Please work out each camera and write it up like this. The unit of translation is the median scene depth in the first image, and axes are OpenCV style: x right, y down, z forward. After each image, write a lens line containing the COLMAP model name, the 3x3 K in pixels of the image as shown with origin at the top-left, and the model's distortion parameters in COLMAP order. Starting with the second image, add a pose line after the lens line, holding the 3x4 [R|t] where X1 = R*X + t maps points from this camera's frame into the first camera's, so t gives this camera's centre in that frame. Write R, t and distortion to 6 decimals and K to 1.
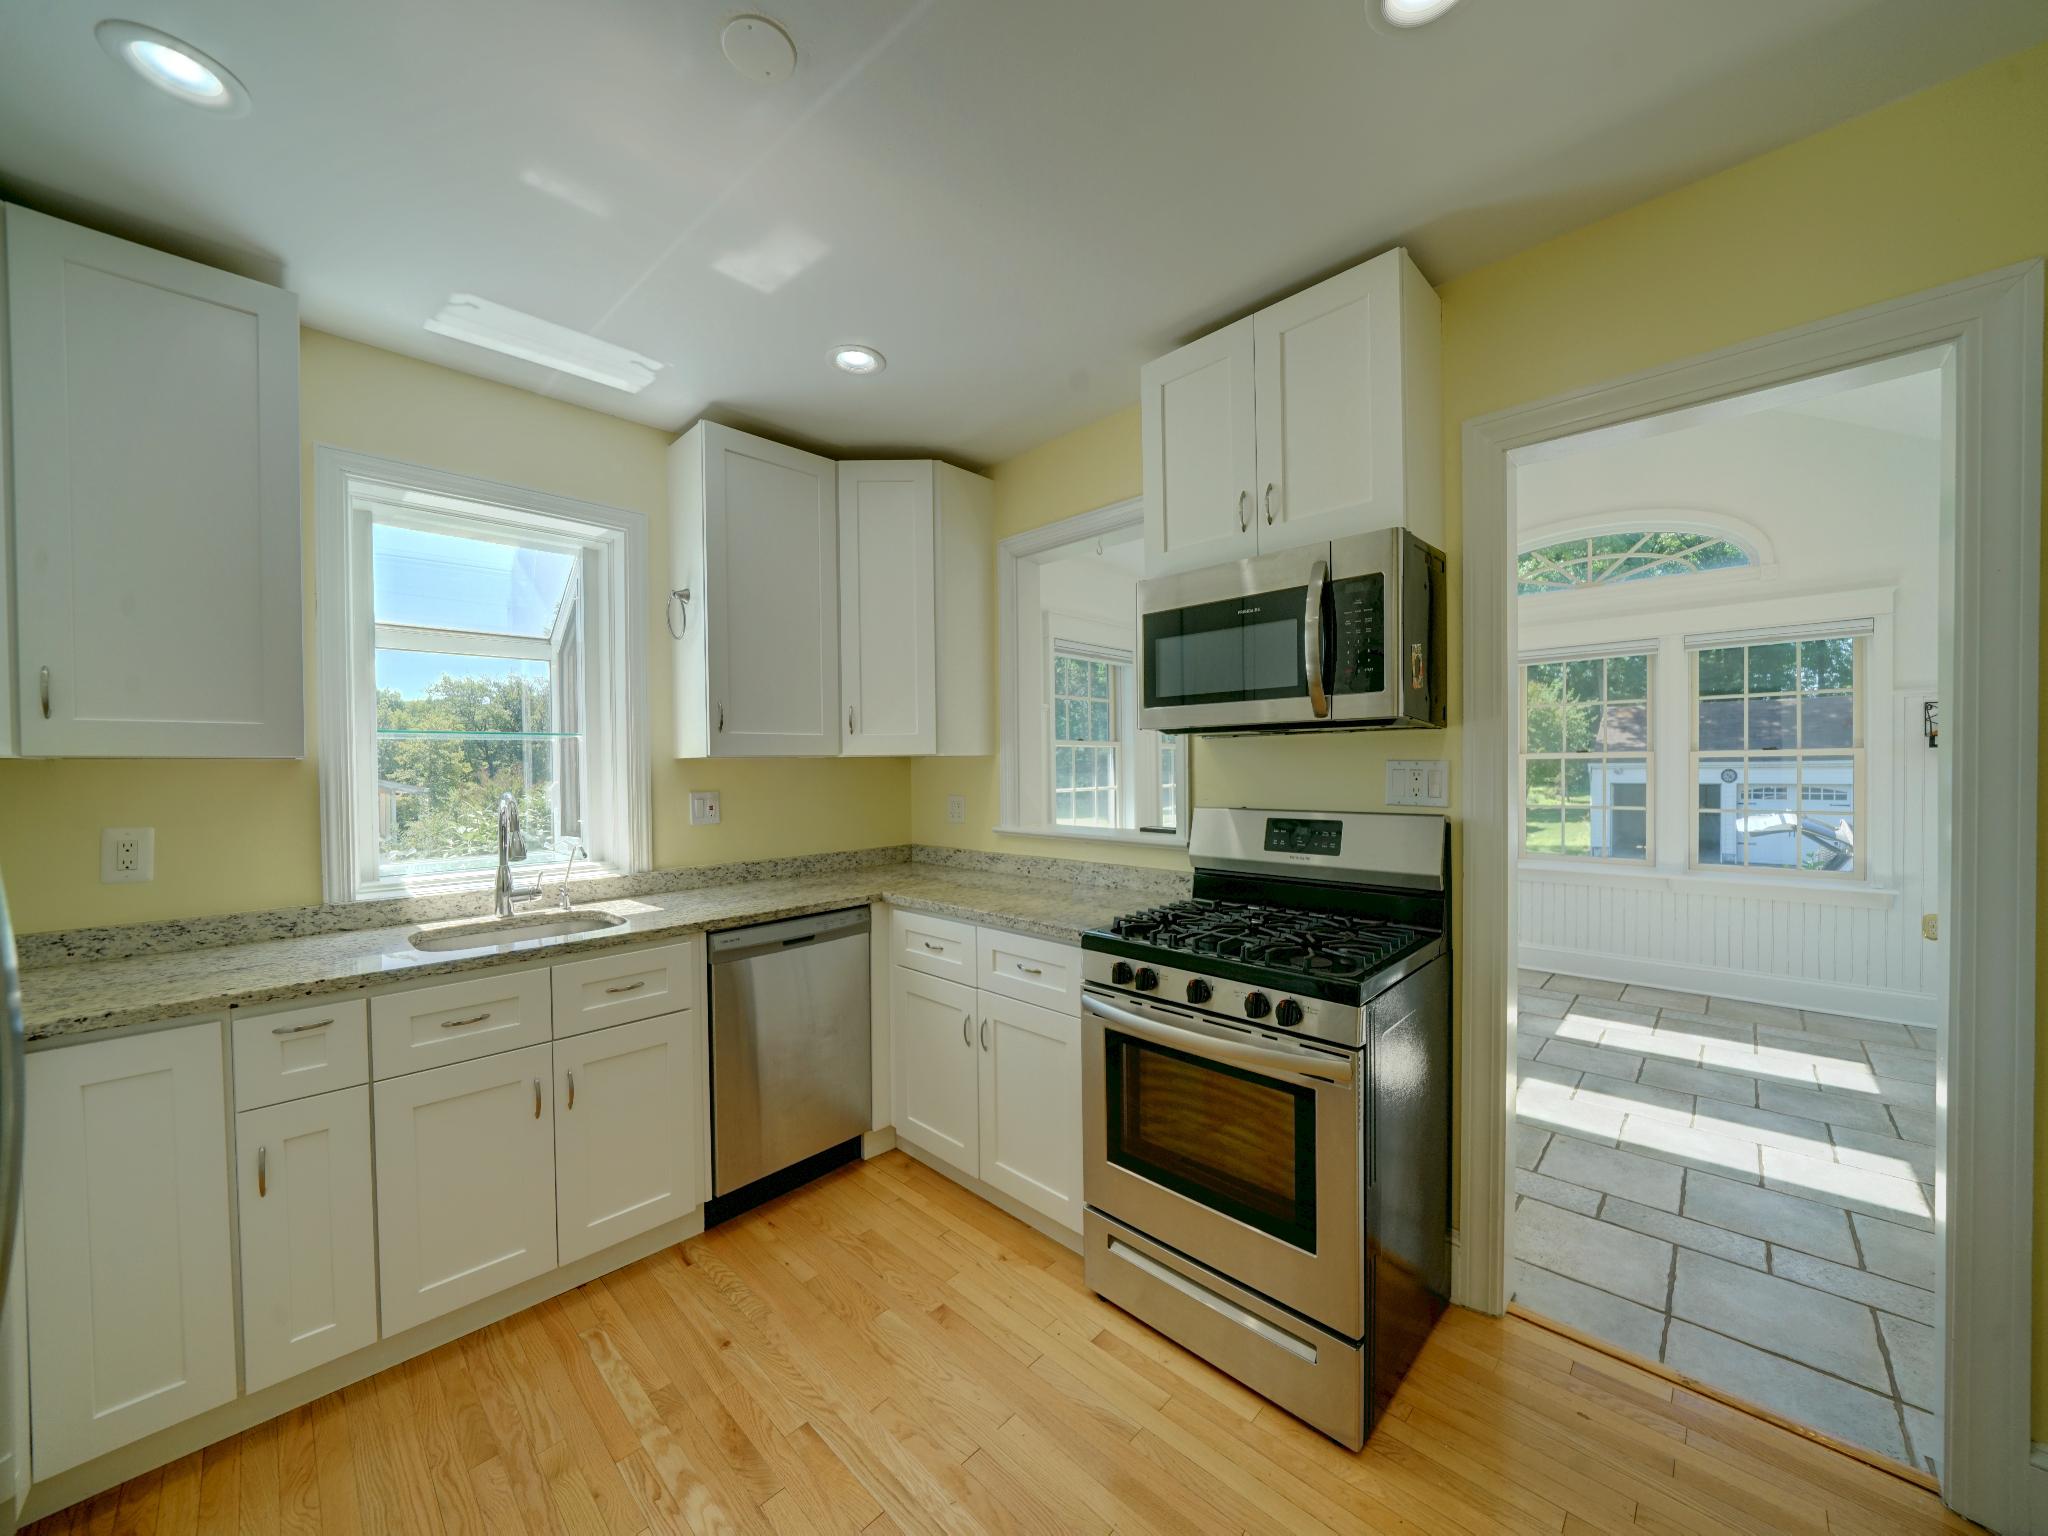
lens RADIAL K [[770.4, 0, 1020.1], [0, 770.4, 767.2], [0, 0, 1]] dist [-0.011263, 0.001420]
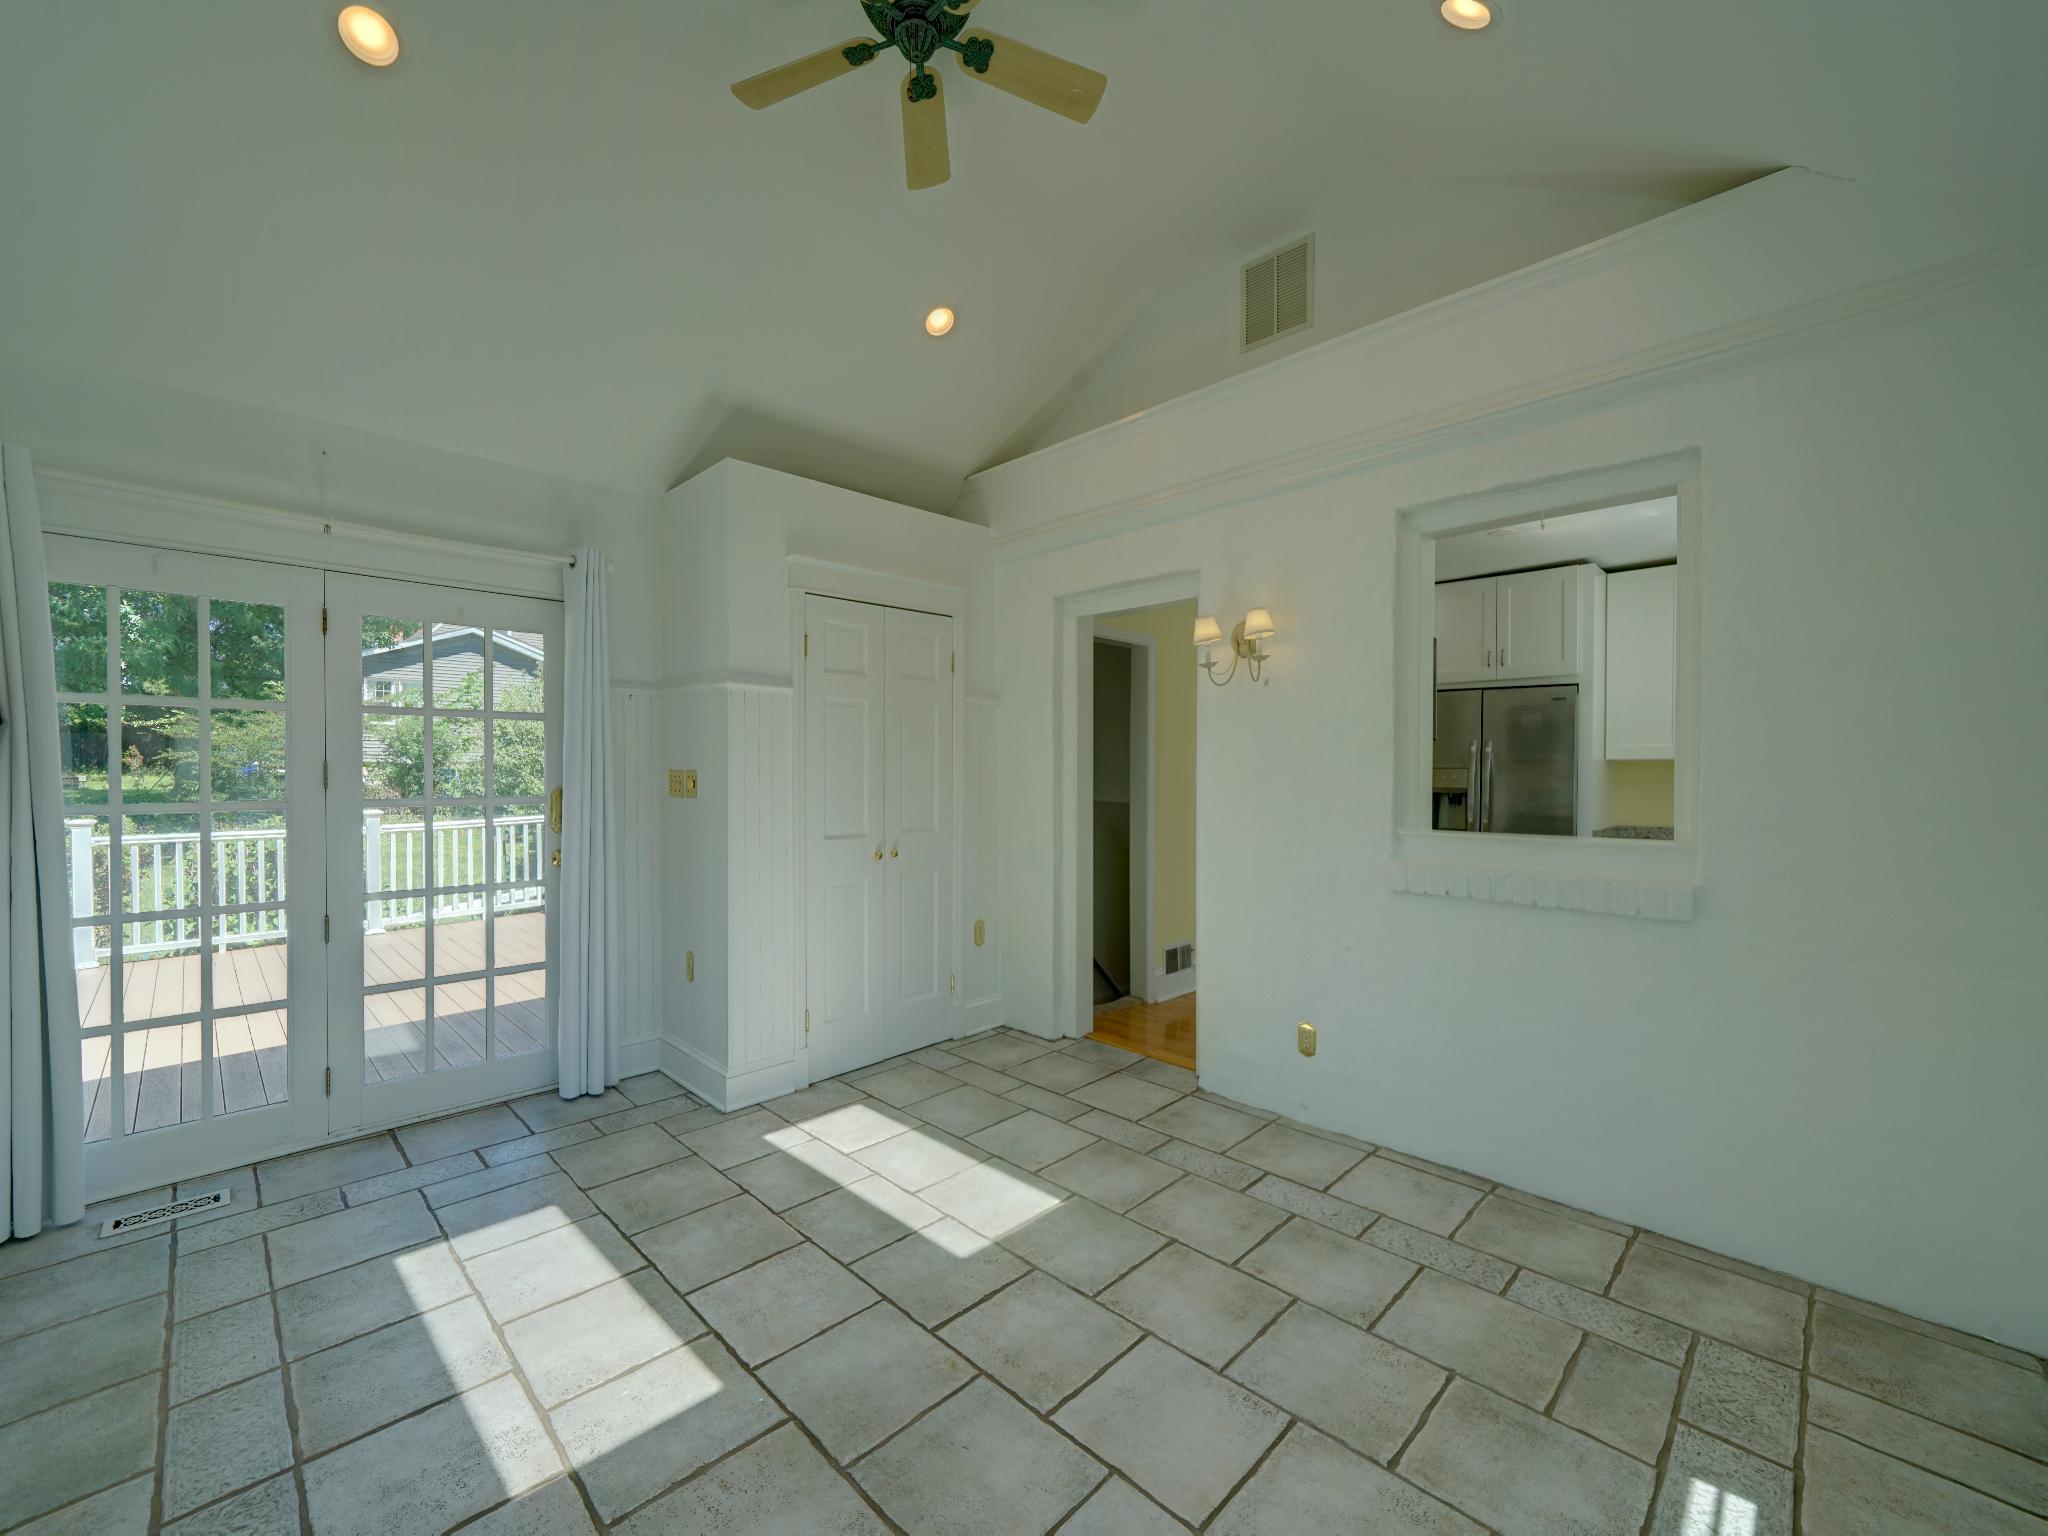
lens RADIAL K [[818.9, 0, 1014.9], [0, 818.9, 779.5], [0, 0, 1]] dist [-0.001266, 0.000008]
pose [[-0.999557, 0.009009, 0.028367, 0.495080], [0.009302, 0.999905, 0.010212, -0.000086], [-0.028273, 0.010472, -0.999545, 1.411904]]
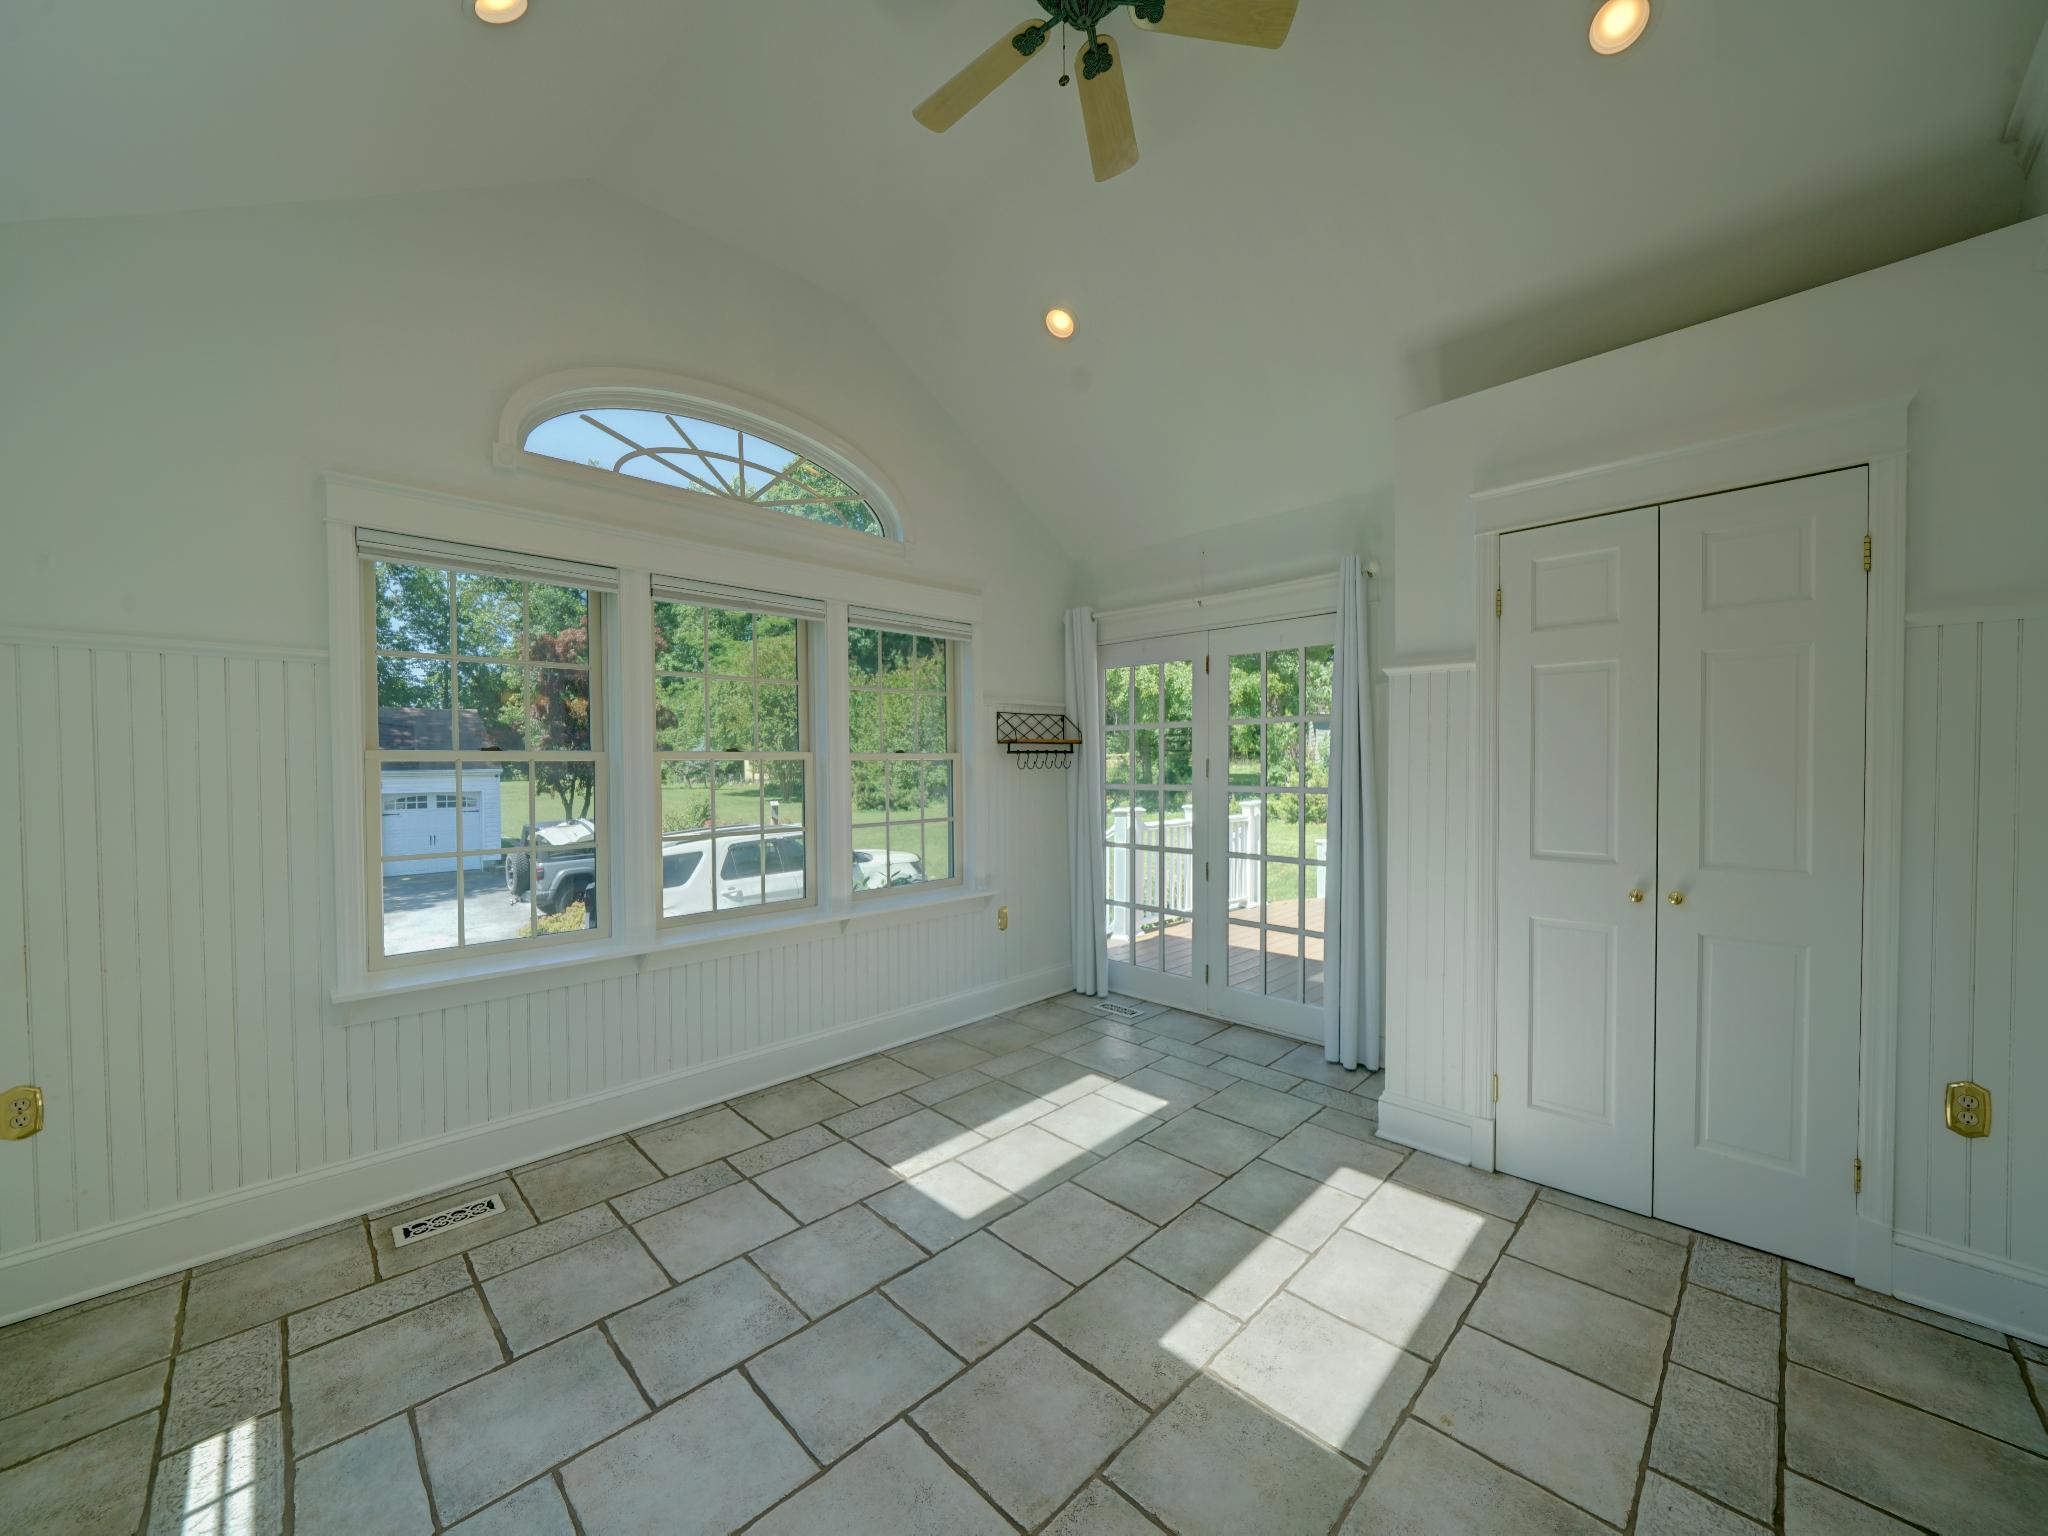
lens RADIAL K [[770.4, 0, 1024.9], [0, 770.4, 777.1], [0, 0, 1]] dist [-0.011263, 0.001420]
pose [[0.022975, -0.007471, 0.999708, 0.094504], [0.006798, 0.999950, 0.007317, -0.000348], [-0.999713, 0.006628, 0.023025, 0.909952]]
